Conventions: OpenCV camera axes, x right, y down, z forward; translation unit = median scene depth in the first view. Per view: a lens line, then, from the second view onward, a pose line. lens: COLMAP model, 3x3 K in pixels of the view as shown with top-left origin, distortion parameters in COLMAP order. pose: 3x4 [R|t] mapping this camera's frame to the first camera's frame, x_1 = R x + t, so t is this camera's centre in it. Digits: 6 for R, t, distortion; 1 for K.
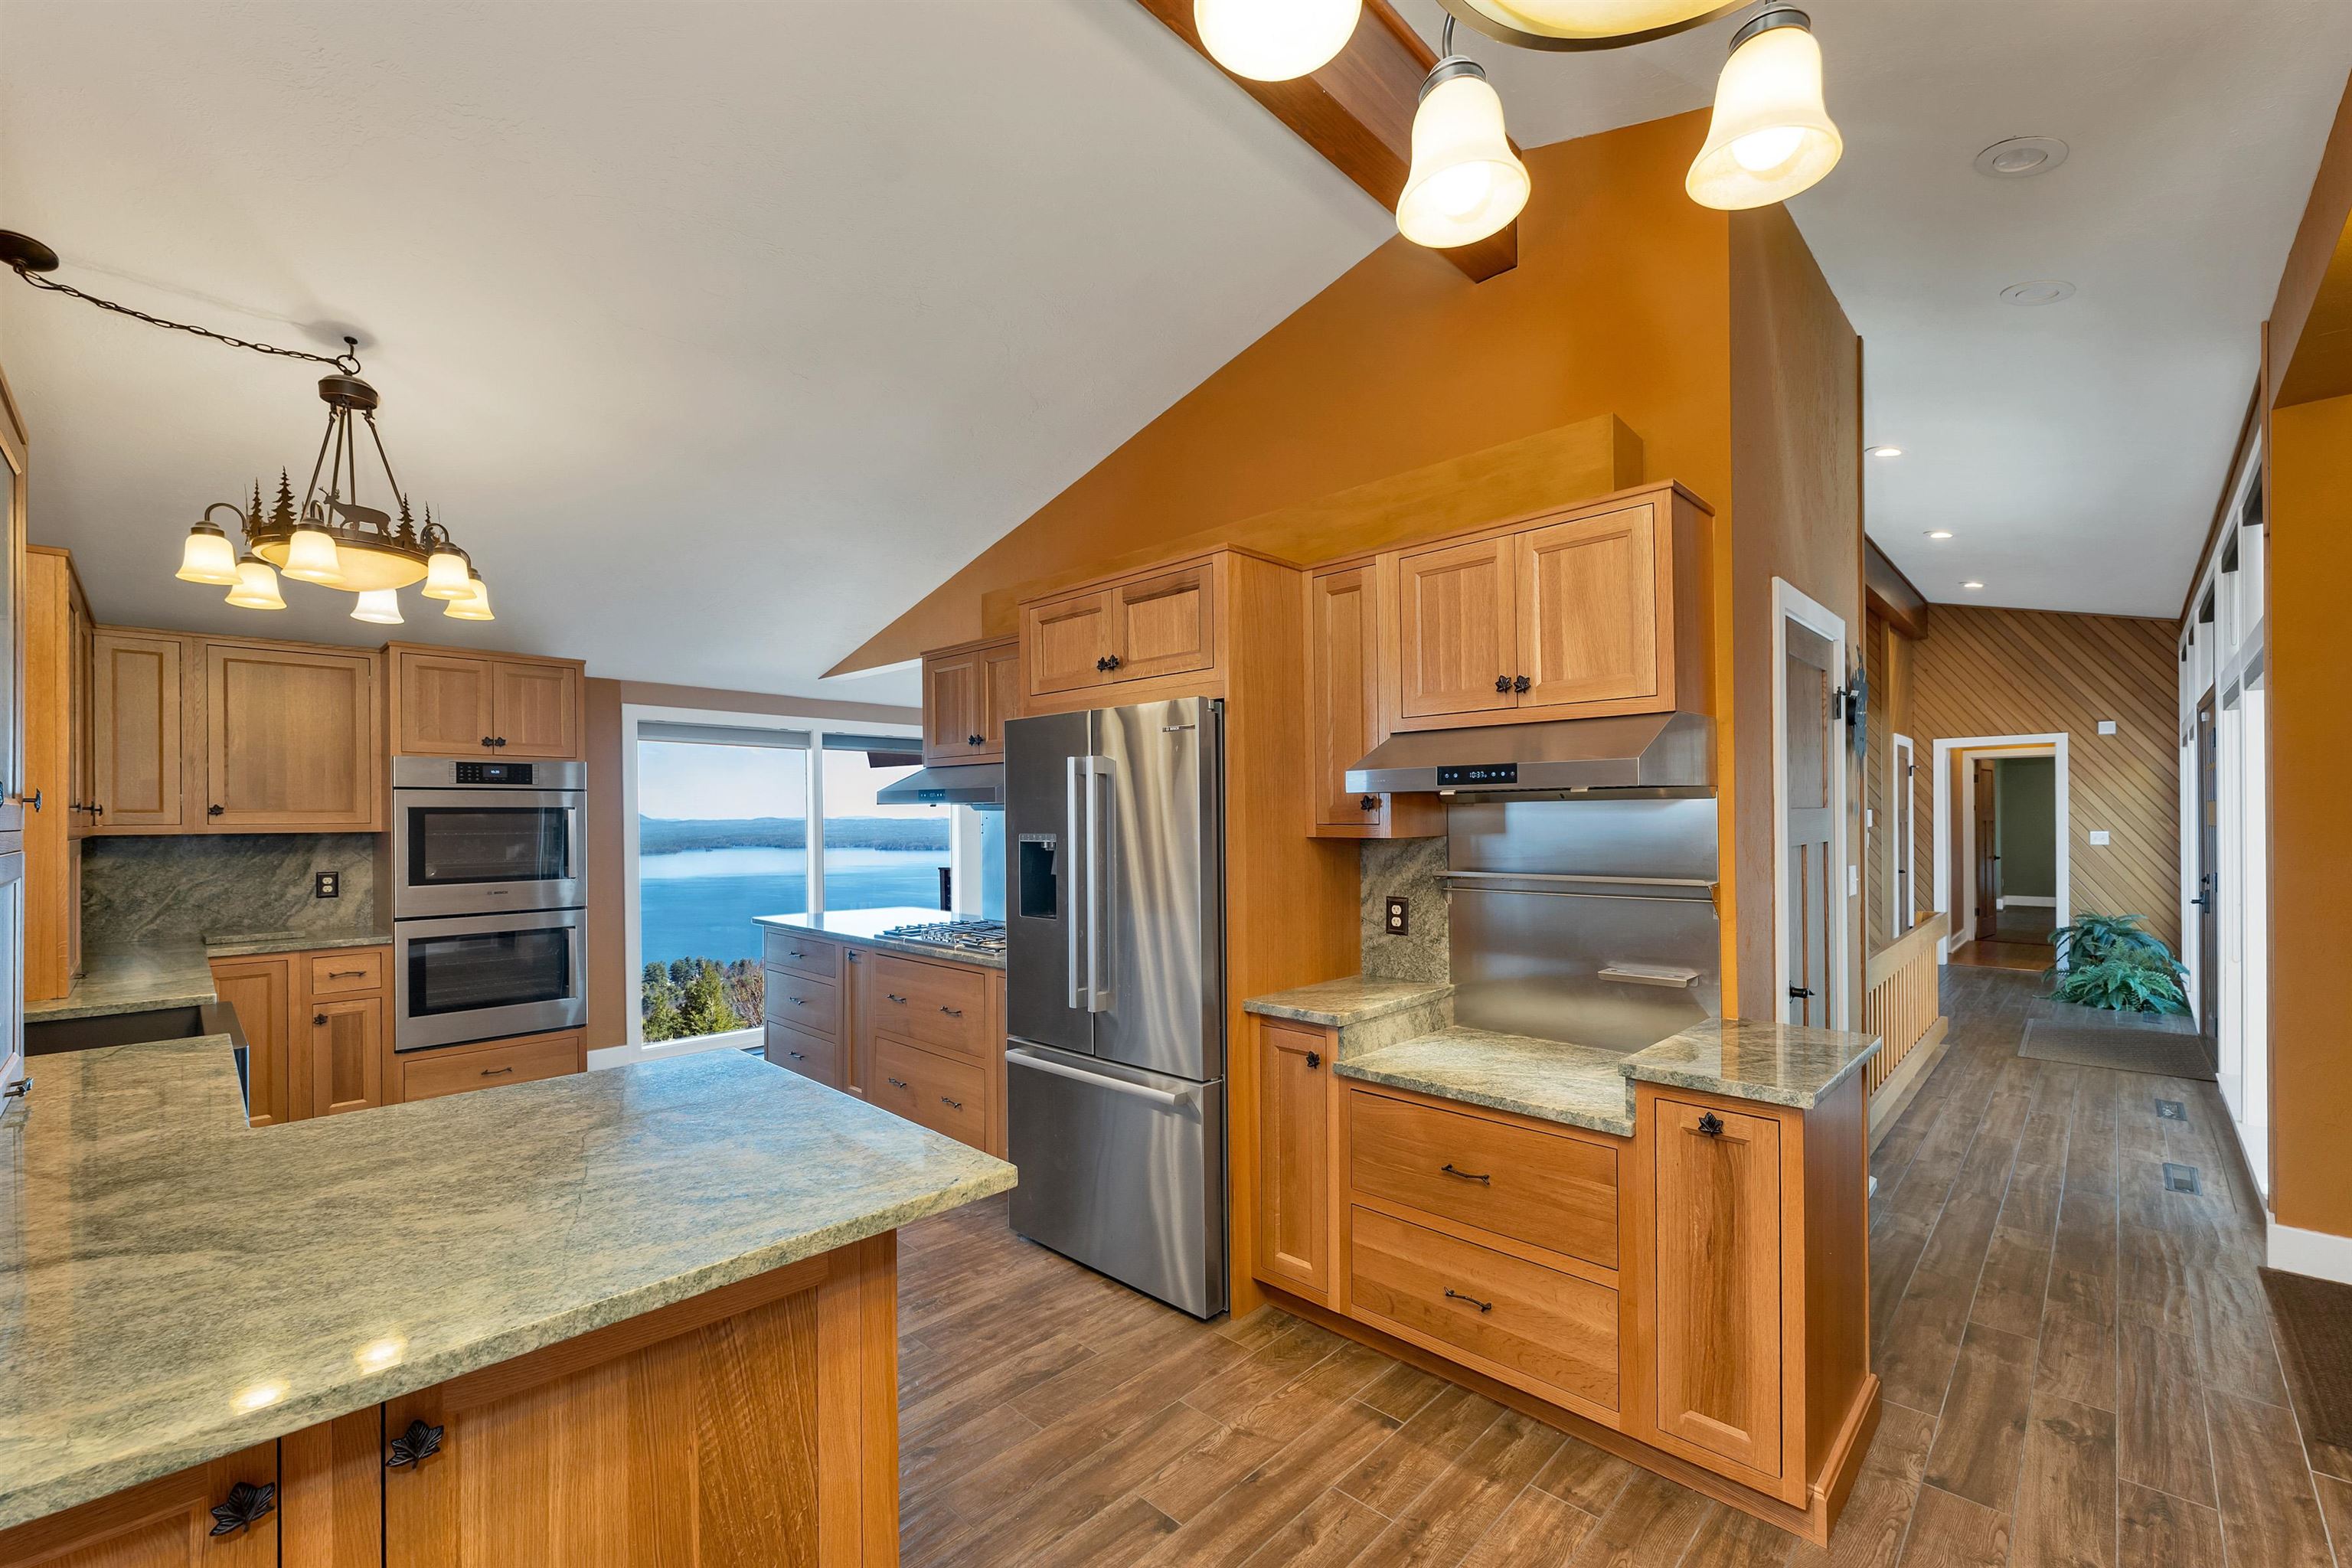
lens RADIAL K [[968.2, 0, 1162.4], [0, 968.2, 799.0], [0, 0, 1]] dist [0.001514, 0.000579]
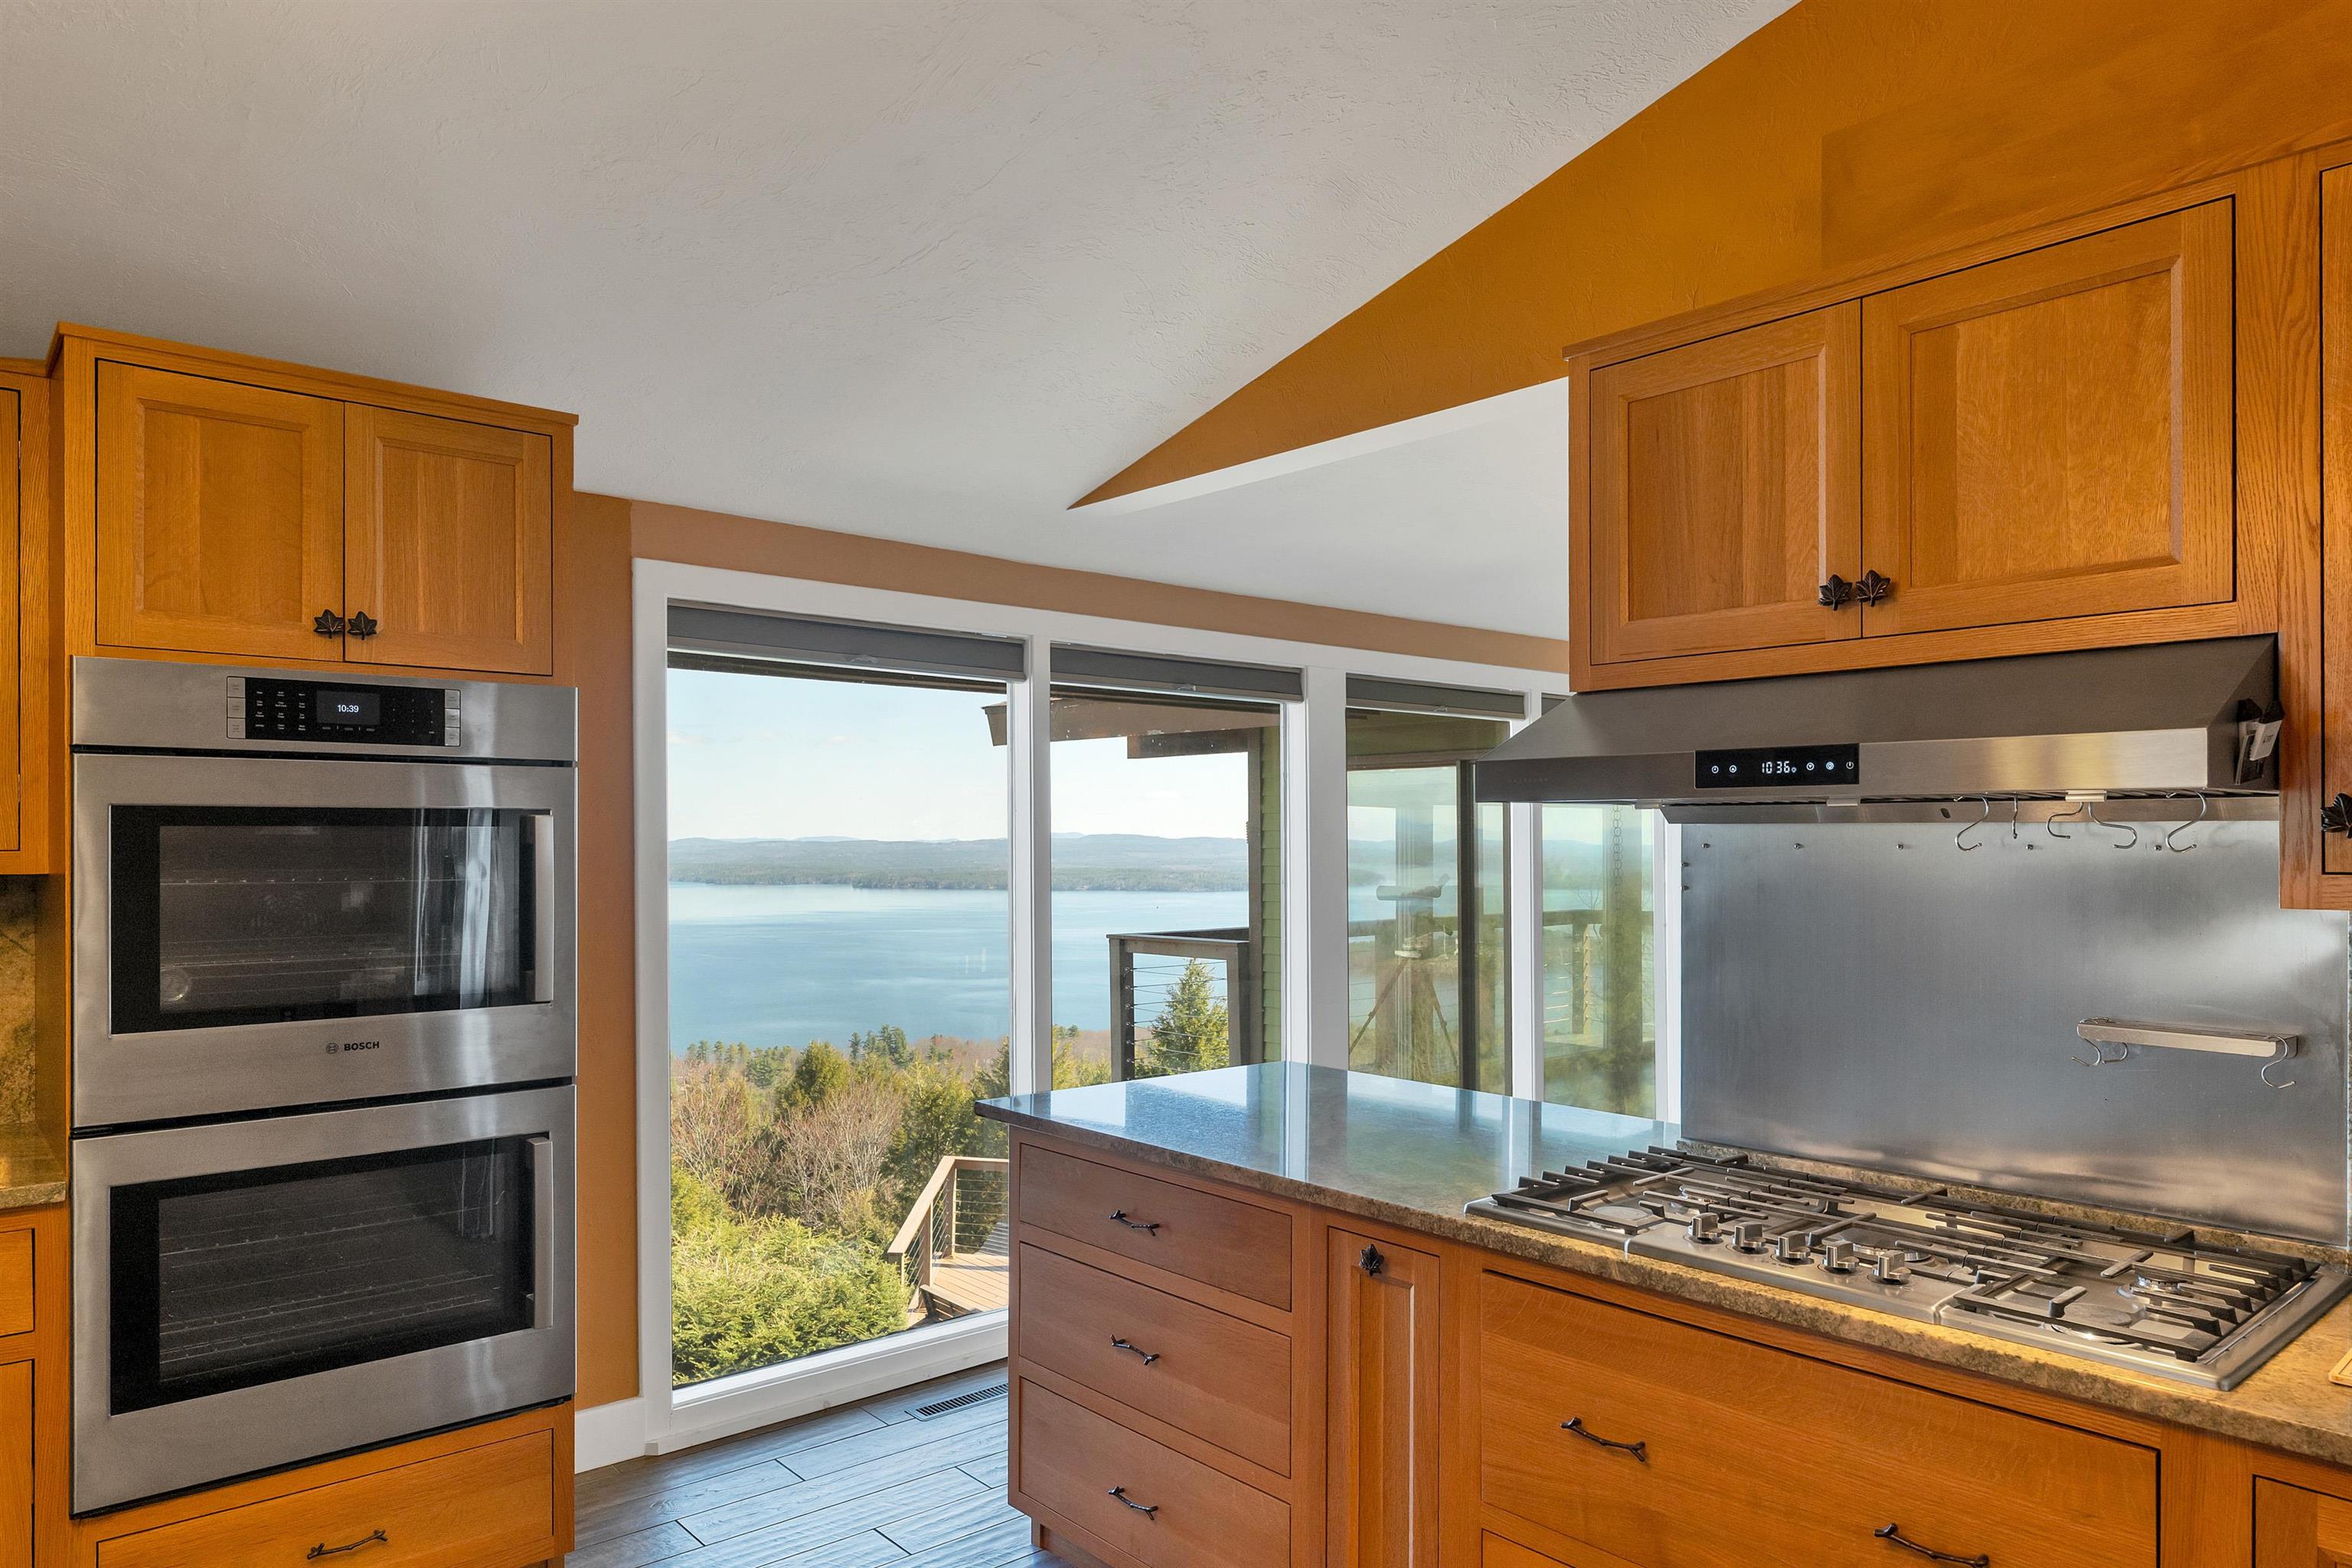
lens RADIAL K [[1506.1, 0, 1174.1], [0, 1506.1, 797.4], [0, 0, 1]] dist [-0.000951, -0.003270]
pose [[0.997243, 0.002072, -0.074179, -0.350299], [-0.002696, 0.999962, -0.008312, 0.008823], [0.074159, 0.008489, 0.997210, 0.478551]]
